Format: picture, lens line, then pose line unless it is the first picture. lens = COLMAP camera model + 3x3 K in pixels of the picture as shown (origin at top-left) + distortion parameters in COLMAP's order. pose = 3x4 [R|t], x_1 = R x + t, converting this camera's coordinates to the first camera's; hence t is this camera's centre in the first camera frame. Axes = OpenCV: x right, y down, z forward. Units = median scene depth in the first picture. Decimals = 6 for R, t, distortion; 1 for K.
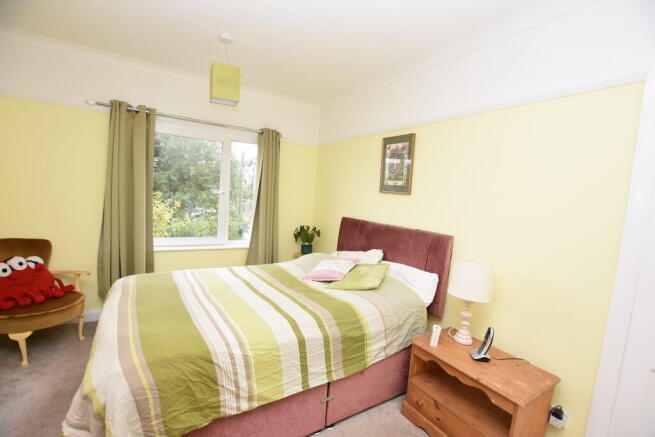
lens RADIAL K [[293.6, 0, 327.1], [0, 293.6, 220.3], [0, 0, 1]] dist [-0.022806, -0.000017]
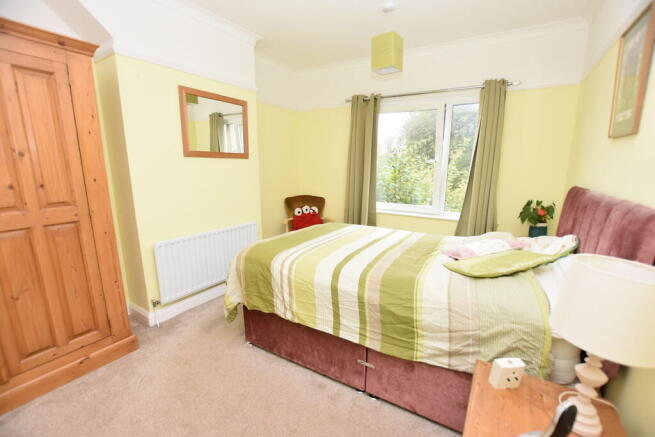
lens RADIAL K [[293.6, 0, 329.8], [0, 293.6, 221.9], [0, 0, 1]] dist [-0.022806, -0.000017]
pose [[0.441693, 0.108375, -0.890597, 0.700312], [-0.055715, 0.994075, 0.093334, 0.066377], [0.895435, 0.008395, 0.445114, 0.438292]]
